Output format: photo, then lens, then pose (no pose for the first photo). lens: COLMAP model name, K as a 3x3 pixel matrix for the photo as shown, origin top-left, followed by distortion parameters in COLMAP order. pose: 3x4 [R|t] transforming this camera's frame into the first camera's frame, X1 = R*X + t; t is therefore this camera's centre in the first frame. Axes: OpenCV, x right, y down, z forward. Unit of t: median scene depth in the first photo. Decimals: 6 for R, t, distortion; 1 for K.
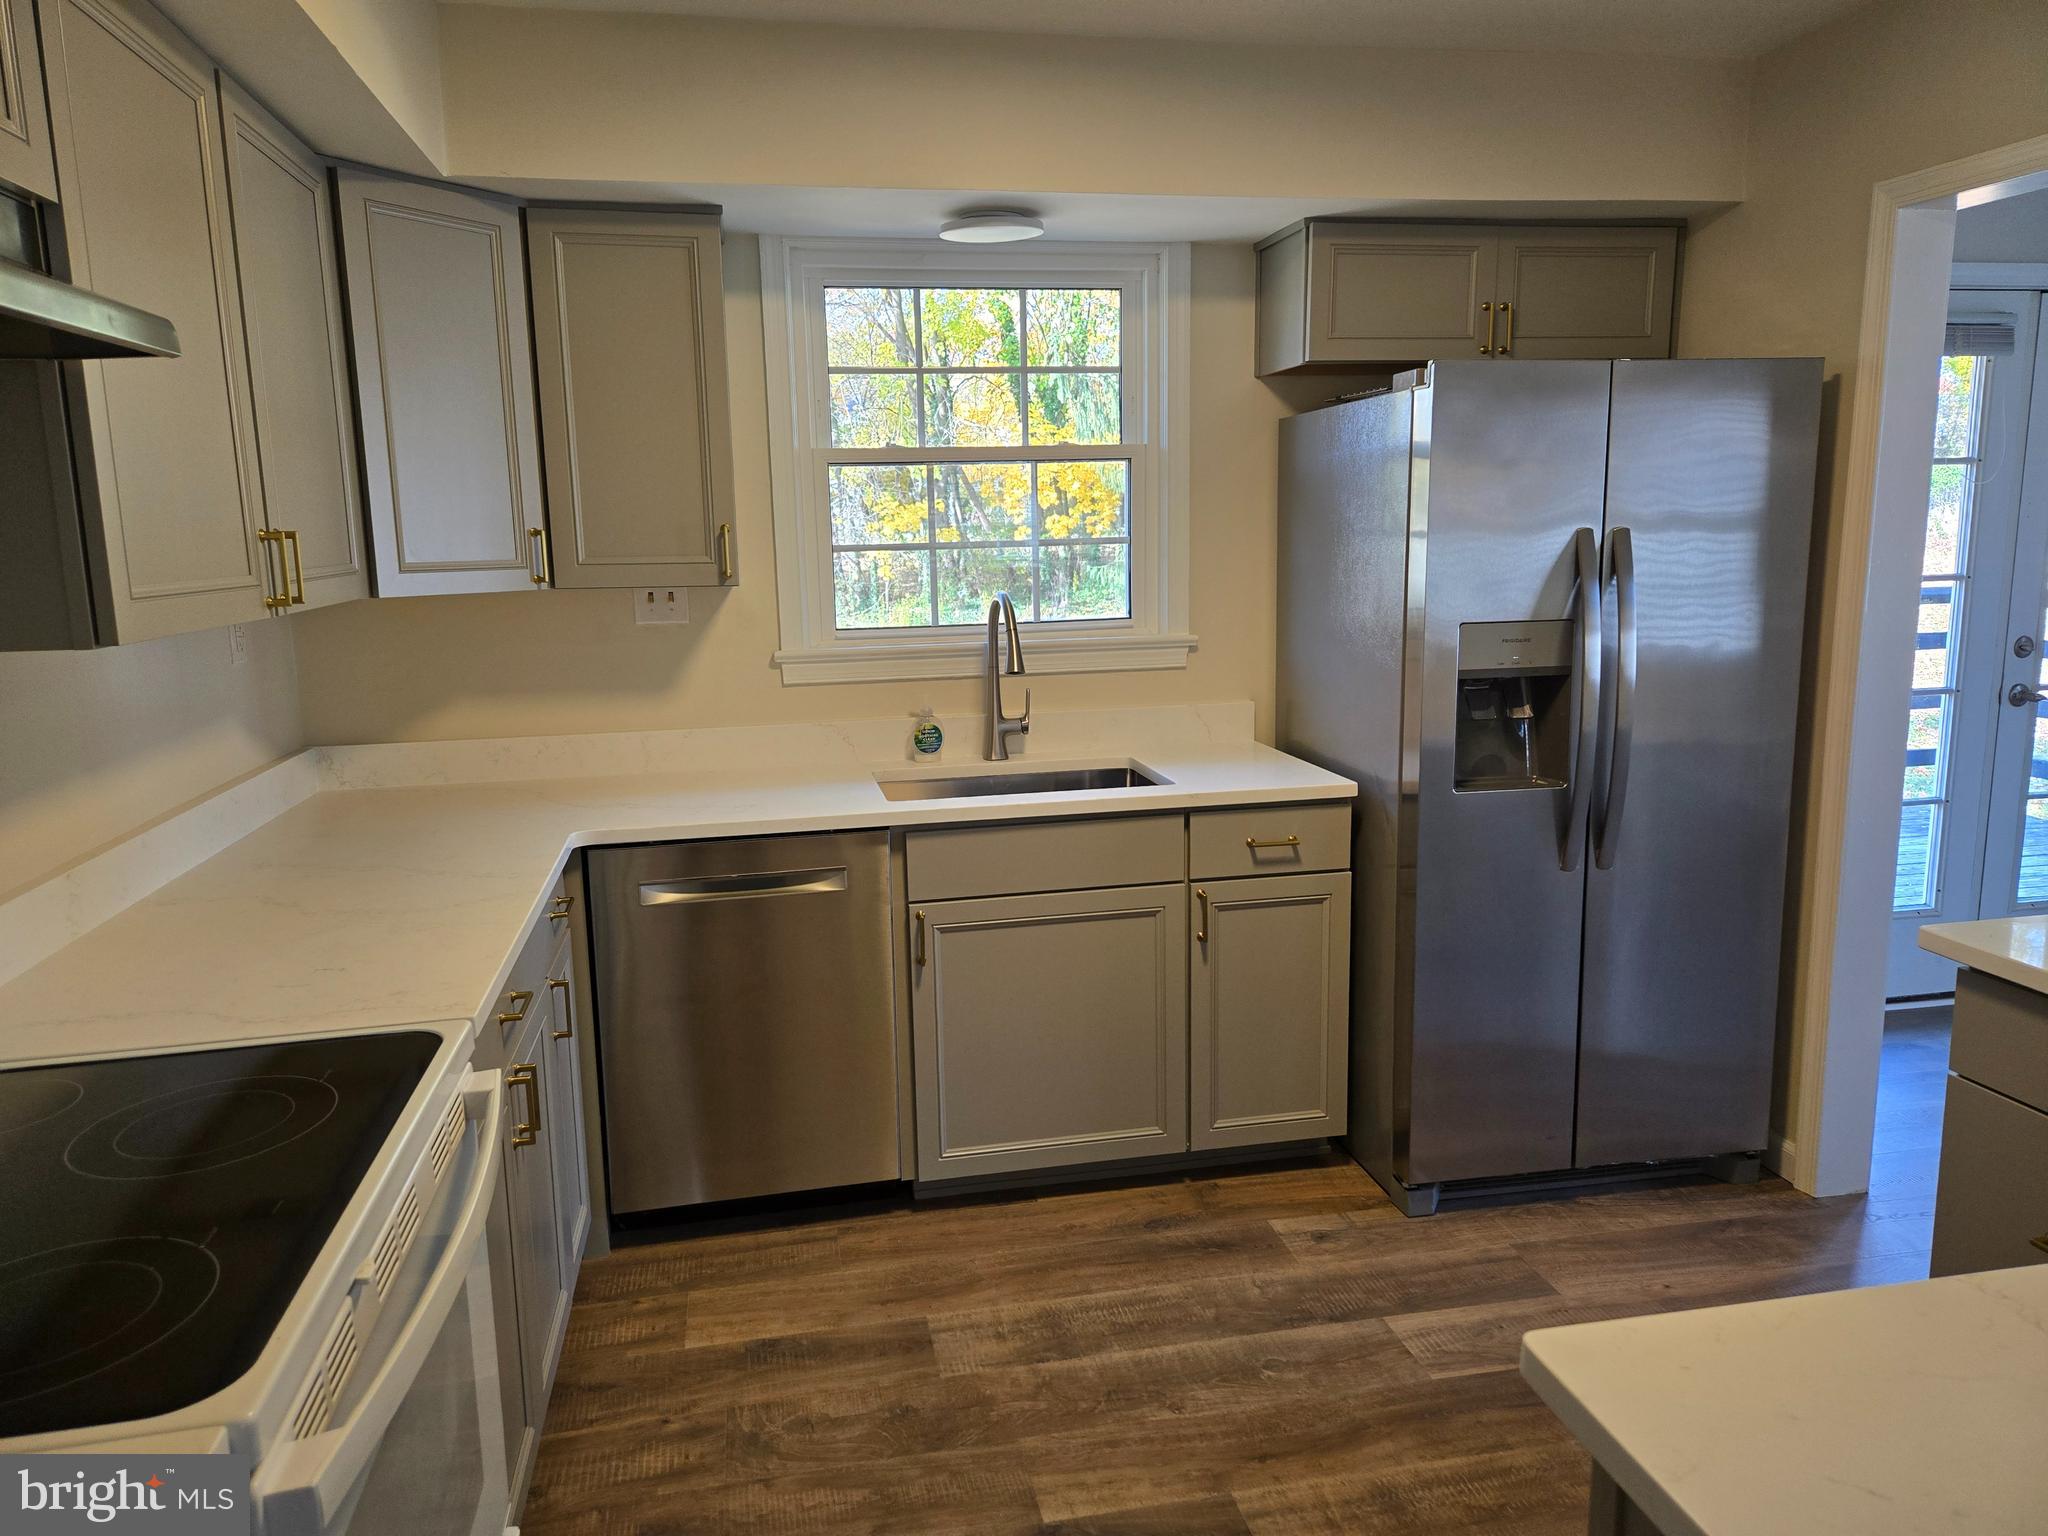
lens RADIAL K [[1381.7, 0, 1019.0], [0, 1381.7, 771.3], [0, 0, 1]] dist [0.064029, -0.025712]
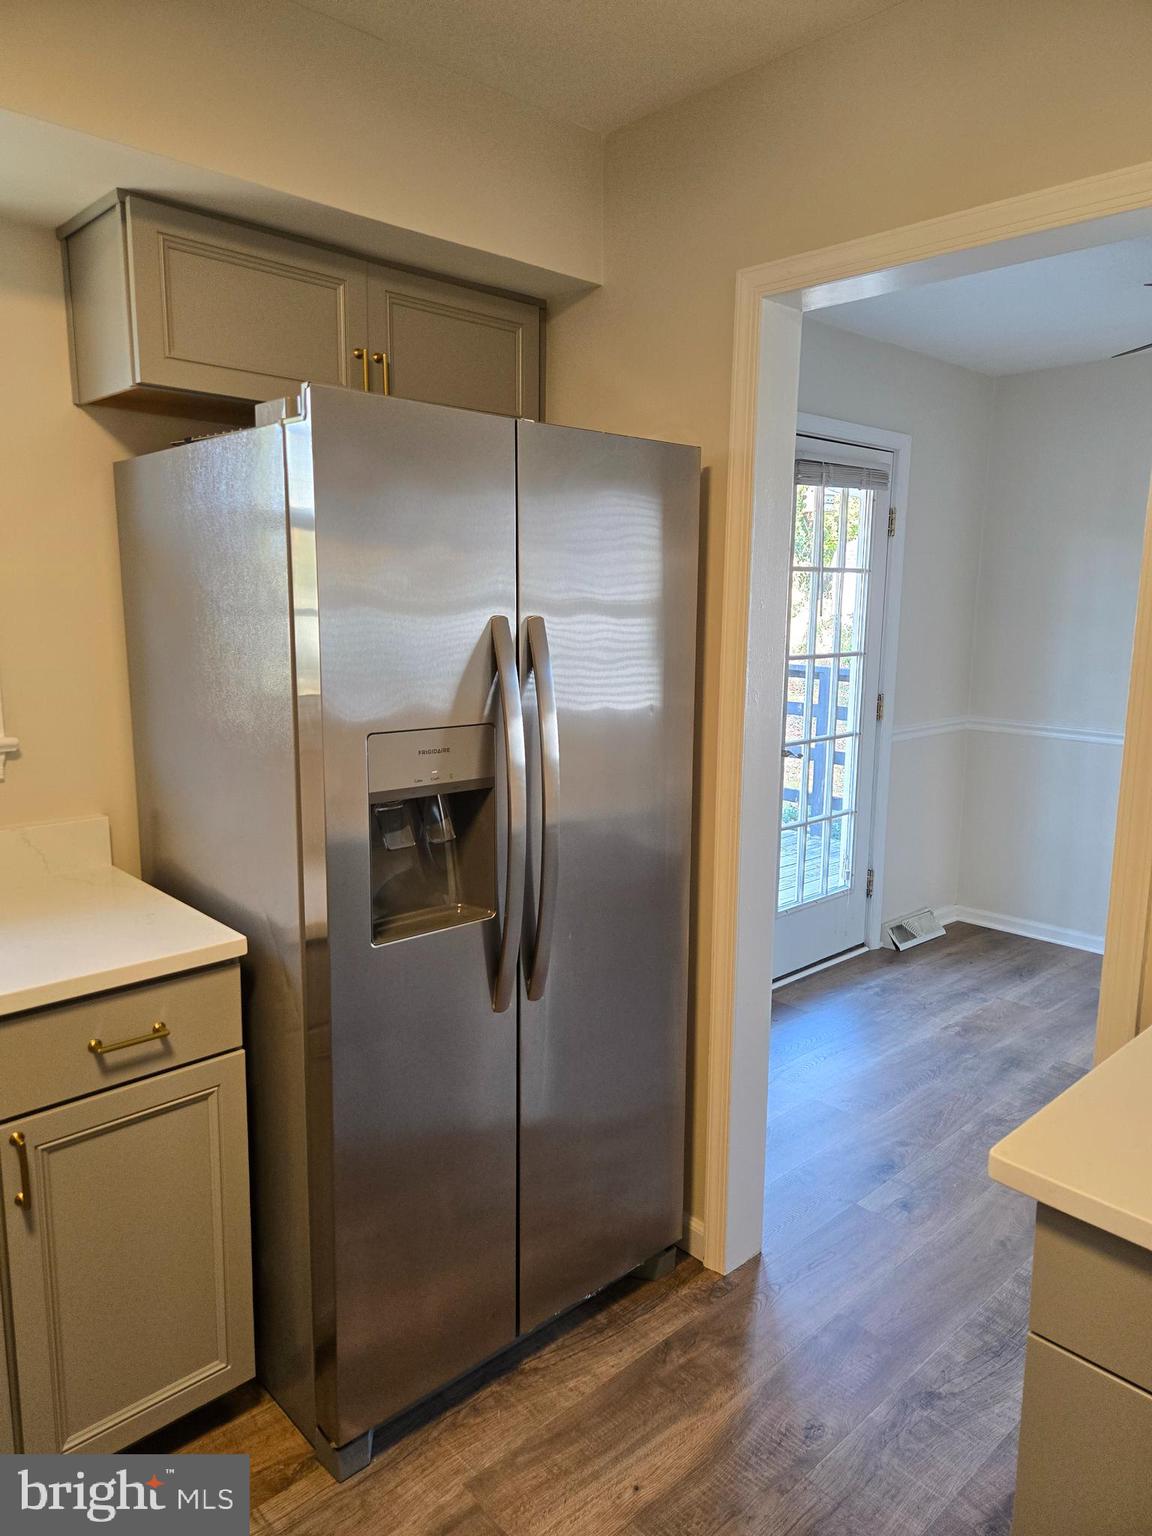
lens RADIAL K [[1036.3, 0, 580.6], [0, 1036.3, 761.8], [0, 0, 1]] dist [0.064029, -0.025712]
pose [[0.855489, -0.055279, 0.514862, 0.110133], [0.064785, 0.997899, -0.000506, -0.075852], [-0.513752, 0.033788, 0.857273, 0.406826]]
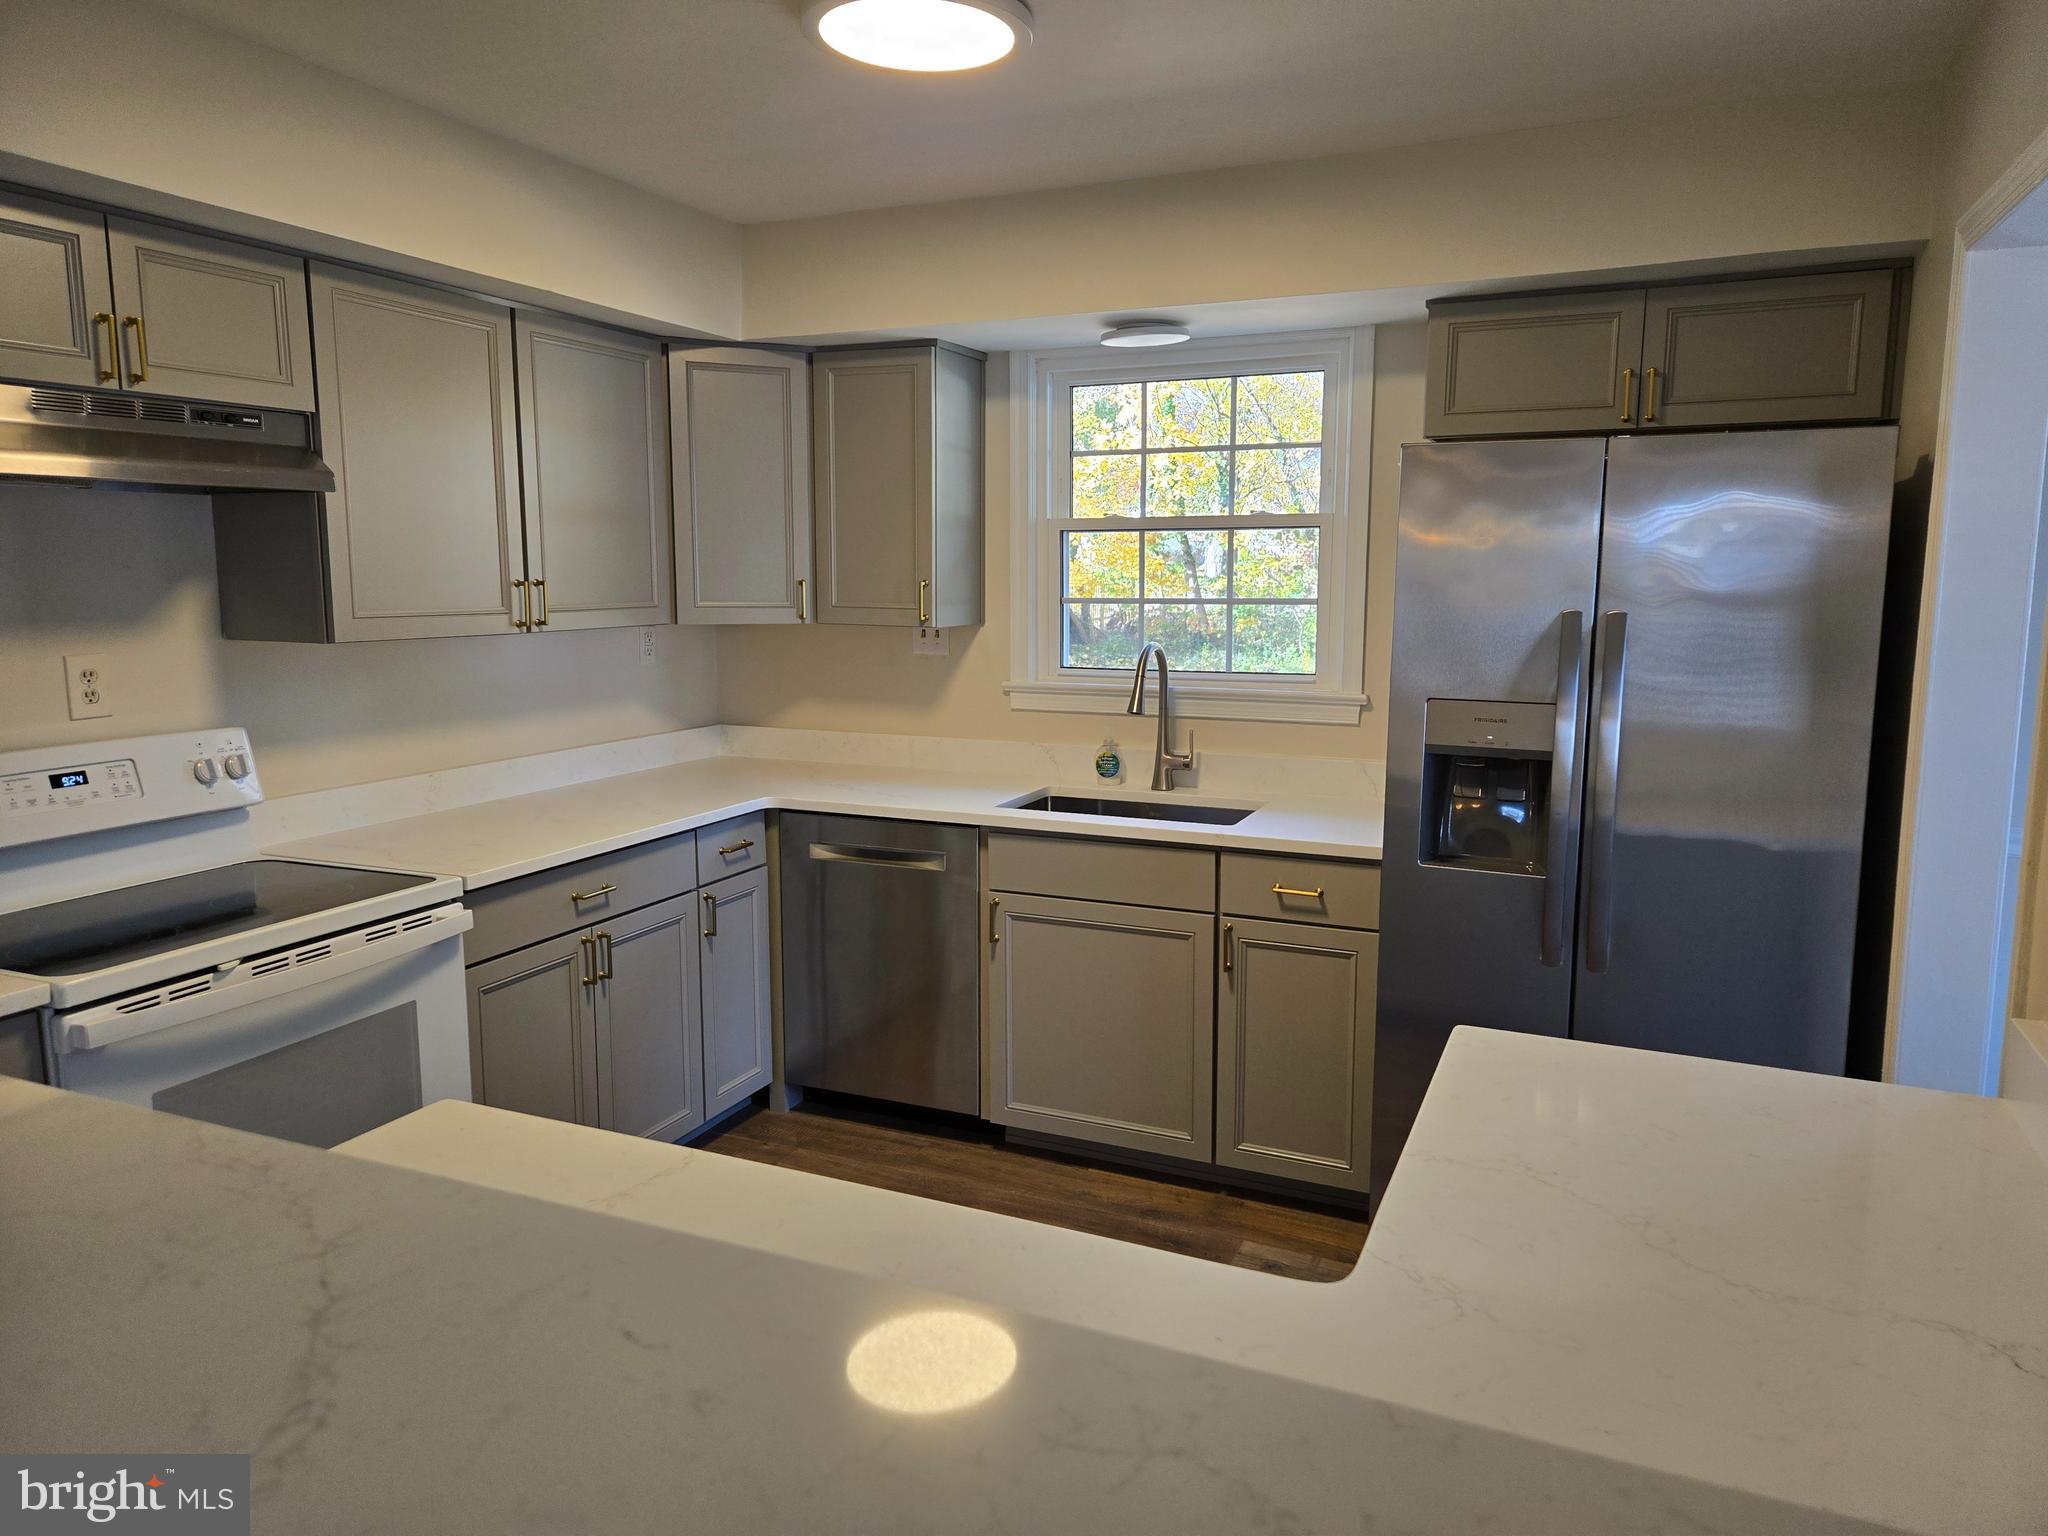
lens RADIAL K [[1381.7, 0, 1027.0], [0, 1381.7, 764.7], [0, 0, 1]] dist [0.064029, -0.025712]
pose [[0.815712, 0.105430, -0.568770, 0.605651], [-0.122132, 0.992475, 0.008812, -0.028752], [0.565418, 0.062277, 0.822450, 0.003133]]
